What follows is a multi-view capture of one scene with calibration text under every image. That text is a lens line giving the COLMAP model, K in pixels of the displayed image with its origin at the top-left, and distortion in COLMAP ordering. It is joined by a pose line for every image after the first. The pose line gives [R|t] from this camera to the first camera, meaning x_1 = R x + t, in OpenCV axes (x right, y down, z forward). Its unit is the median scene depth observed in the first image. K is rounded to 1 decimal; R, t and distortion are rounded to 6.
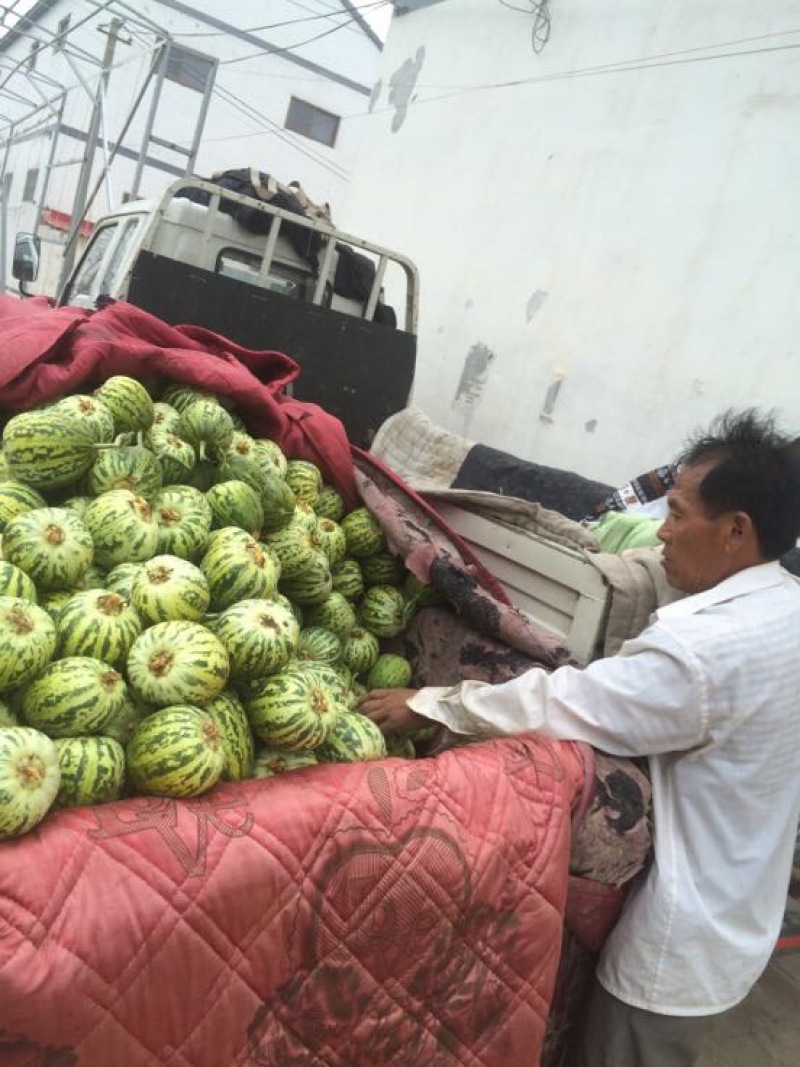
lens RADIAL K [[898.2, 0, 395.3], [0, 898.2, 532.3], [0, 0, 1]] dist [0.075451, -0.101485]
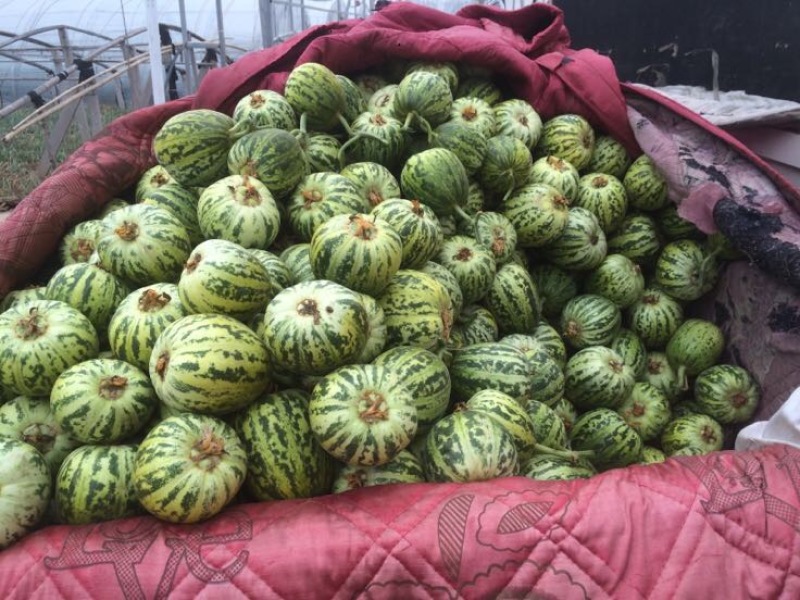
lens RADIAL K [[673.5, 0, 399.1], [0, 673.5, 299.1], [0, 0, 1]] dist [0.075451, -0.101485]
pose [[0.796268, -0.057244, -0.602229, 0.270763], [0.127773, 0.988969, 0.074936, 0.052876], [0.591296, -0.136618, 0.794799, 0.533662]]
